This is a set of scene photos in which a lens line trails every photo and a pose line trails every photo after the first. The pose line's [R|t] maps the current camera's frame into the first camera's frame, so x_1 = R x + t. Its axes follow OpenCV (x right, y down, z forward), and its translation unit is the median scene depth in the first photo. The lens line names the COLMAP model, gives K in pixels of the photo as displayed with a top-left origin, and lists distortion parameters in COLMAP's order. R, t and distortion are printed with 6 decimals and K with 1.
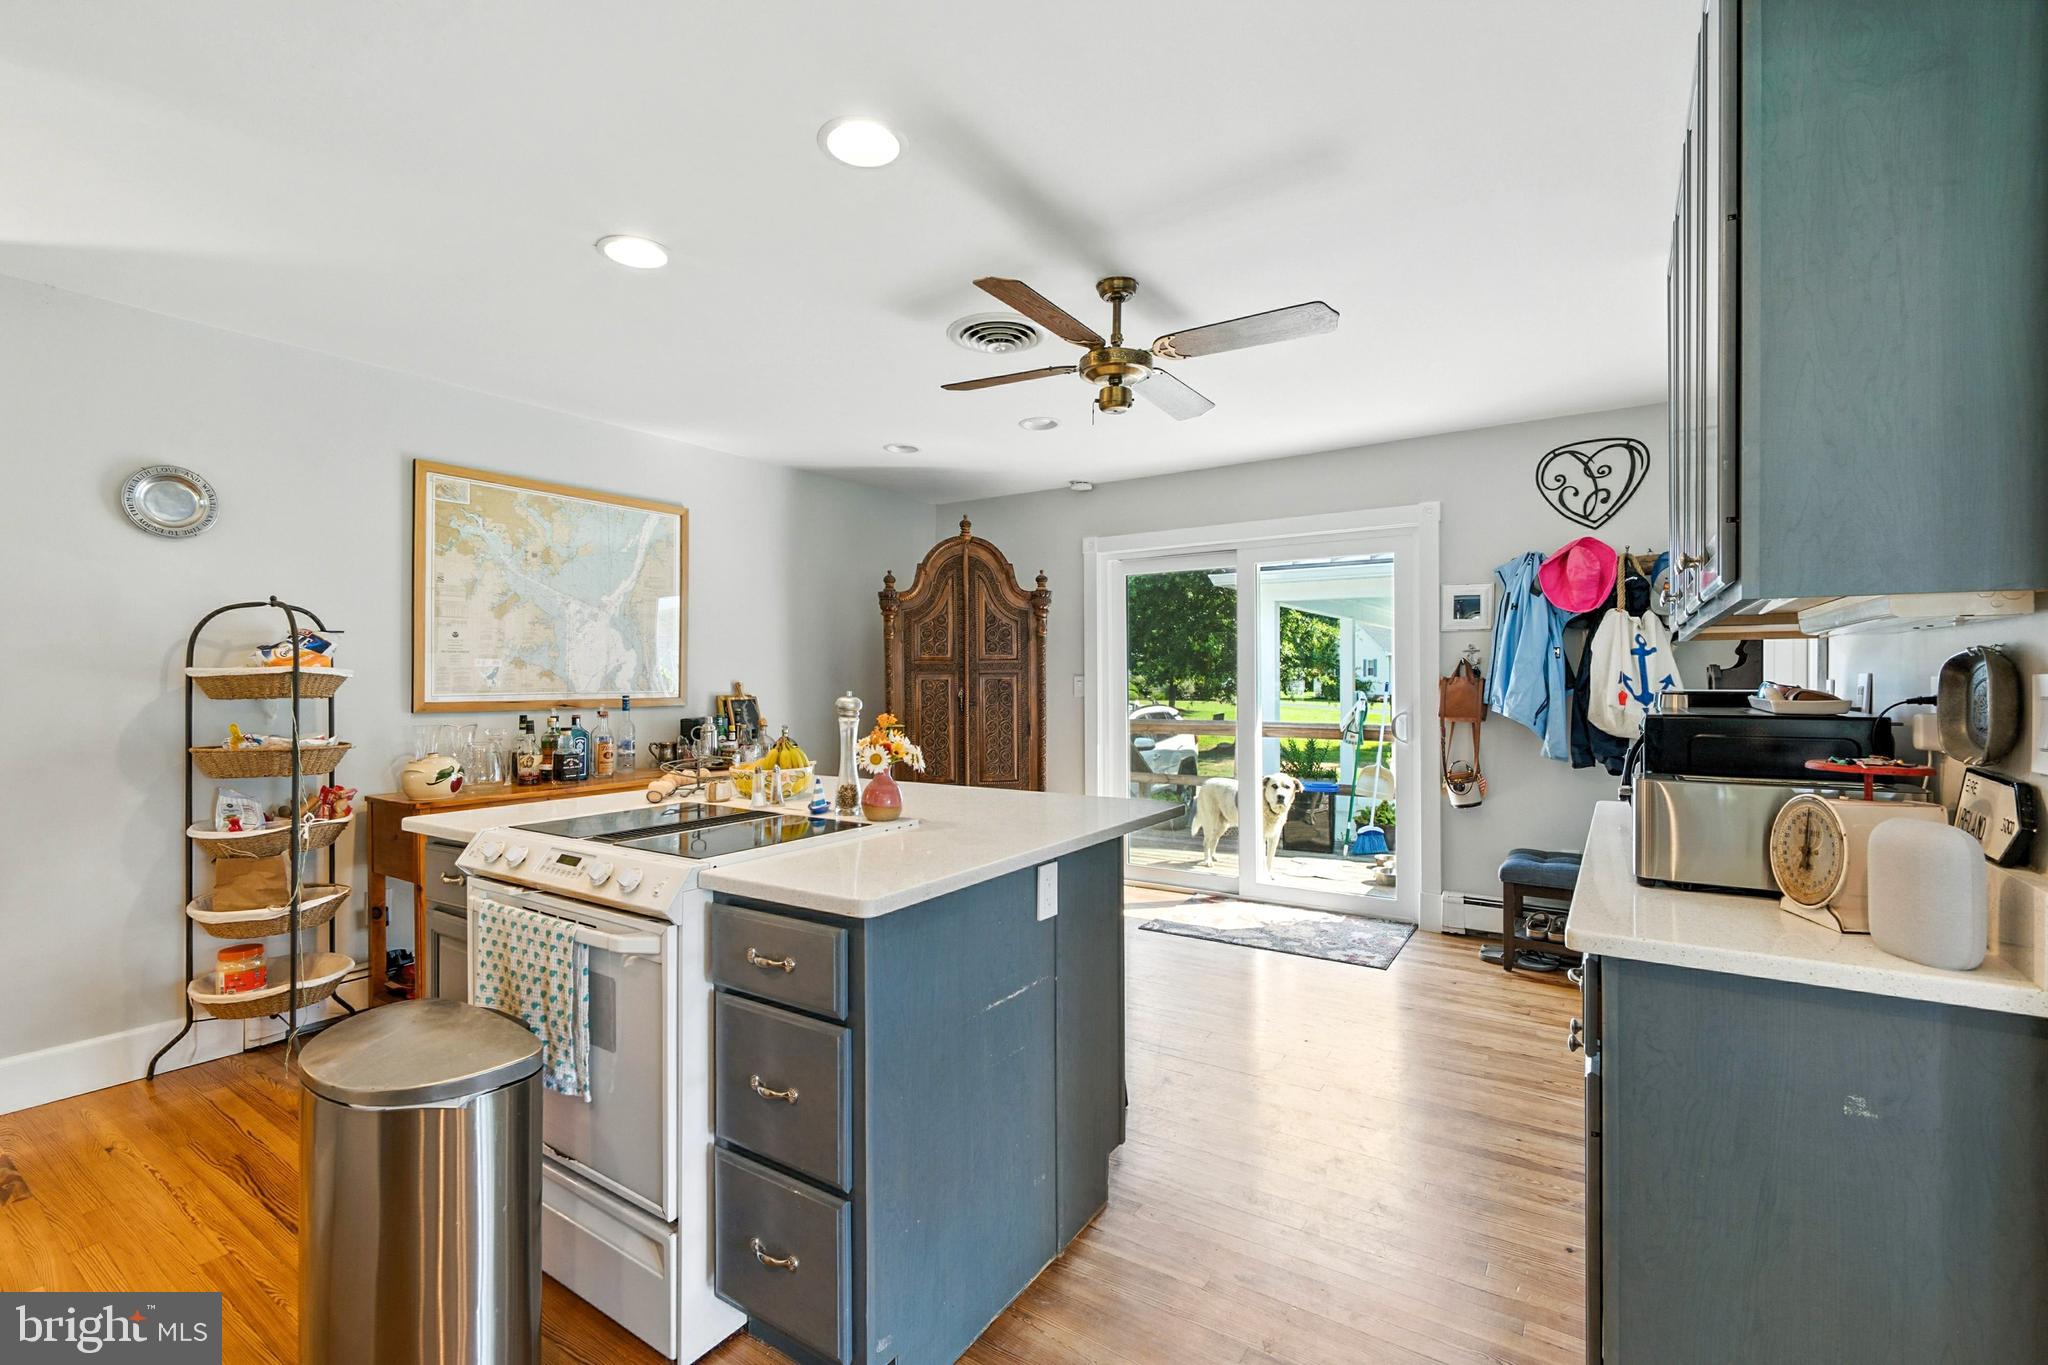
lens RADIAL K [[887.6, 0, 1022.6], [0, 887.6, 673.6], [0, 0, 1]] dist [0.000691, 0.000073]
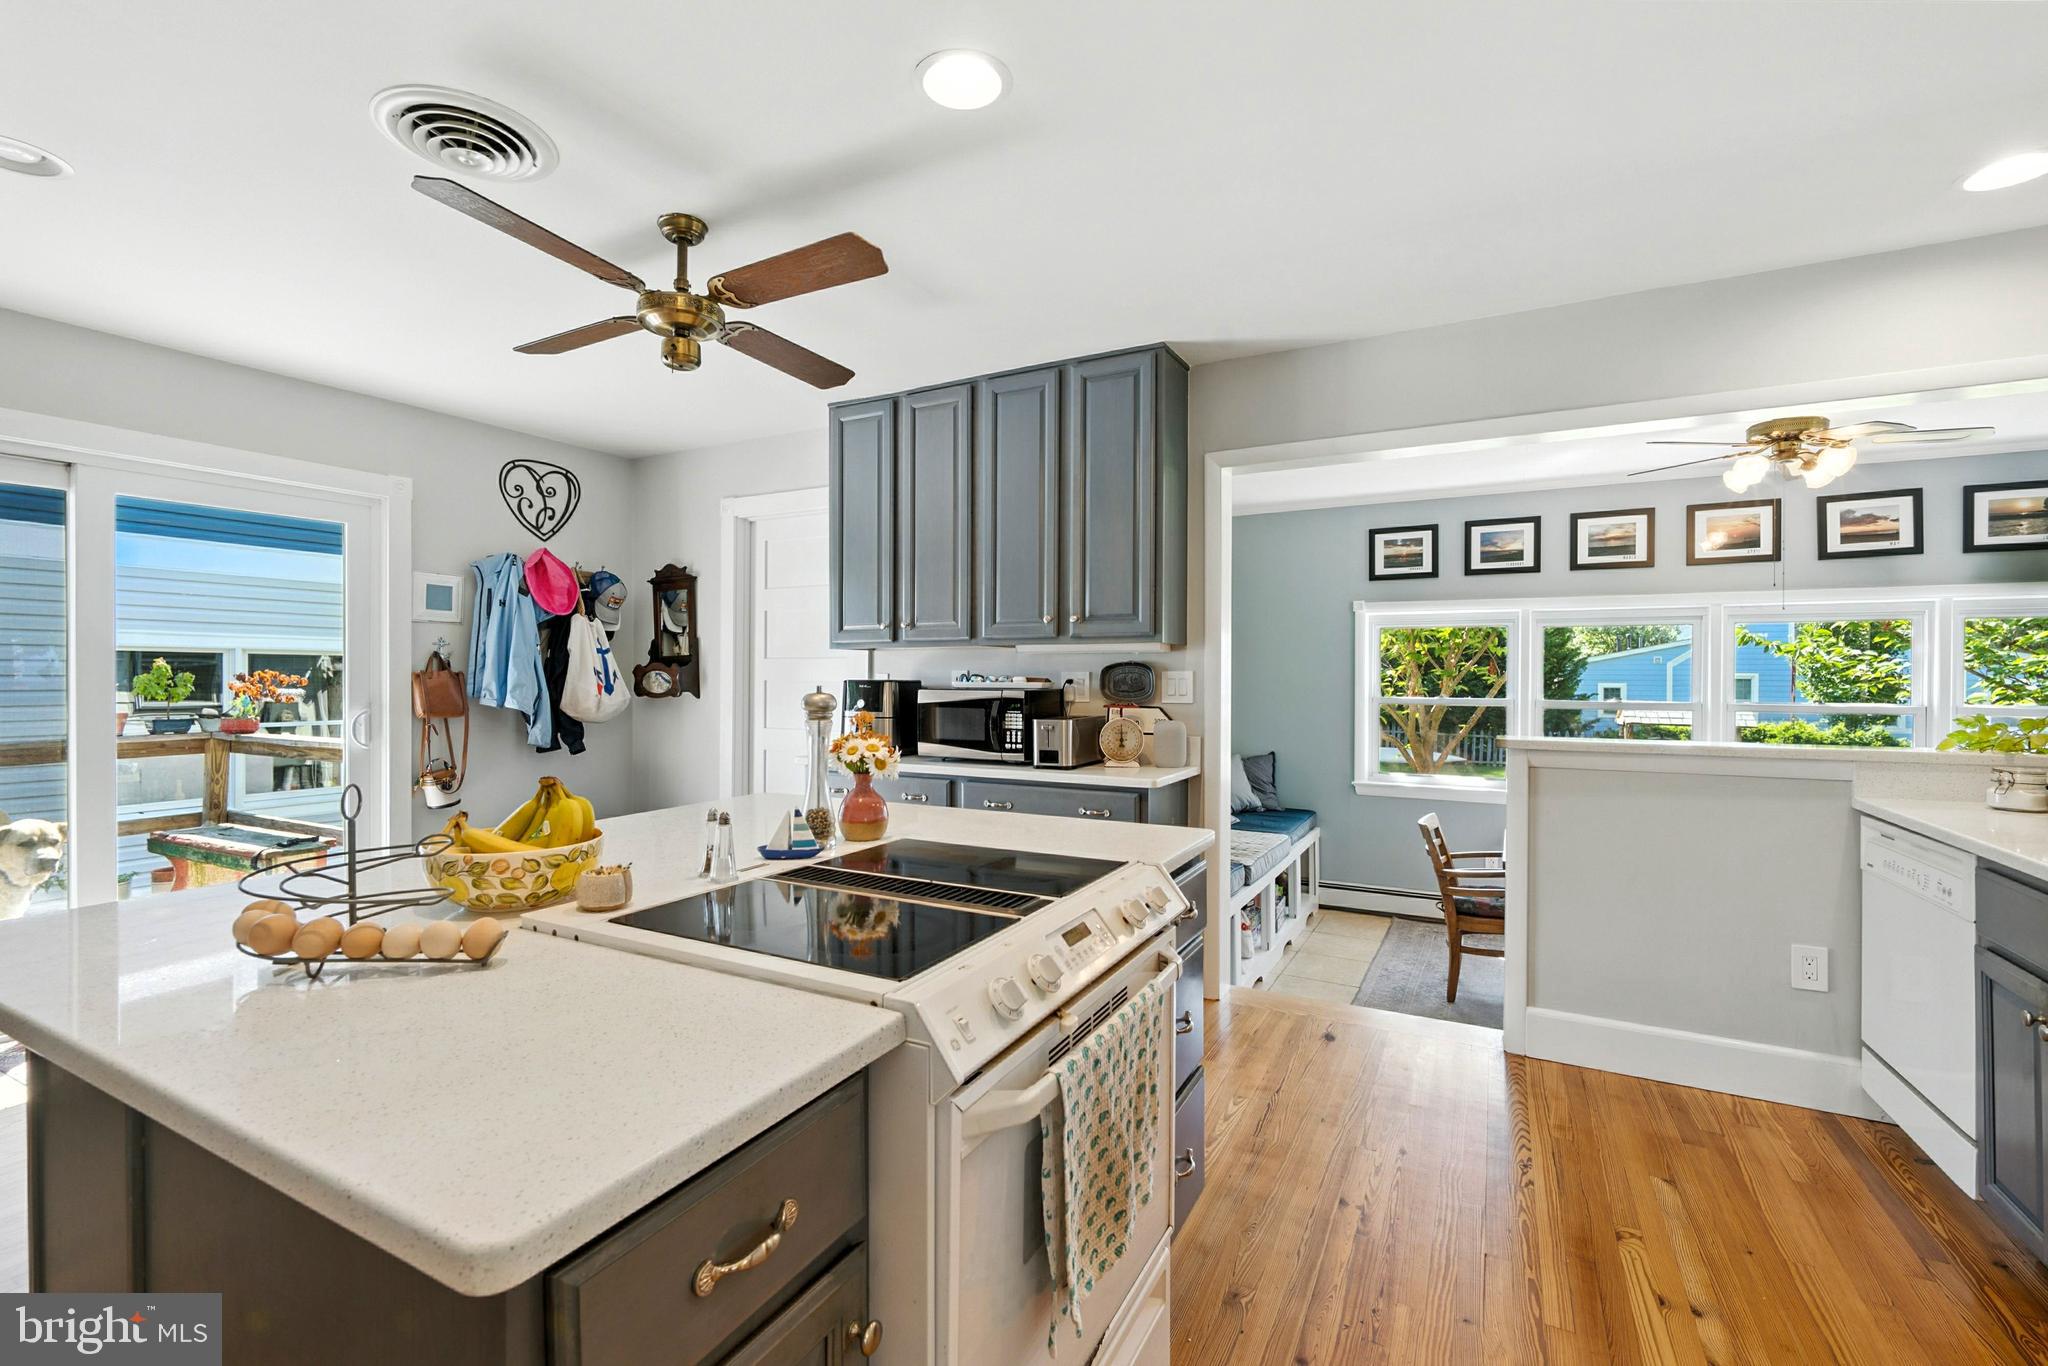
lens RADIAL K [[887.6, 0, 1022.6], [0, 887.6, 674.1], [0, 0, 1]] dist [0.000691, 0.000073]
pose [[-0.102658, 0.001171, 0.994716, -0.550273], [-0.006451, 0.999977, -0.001843, 0.005844], [-0.994696, -0.006606, -0.102648, 0.505741]]
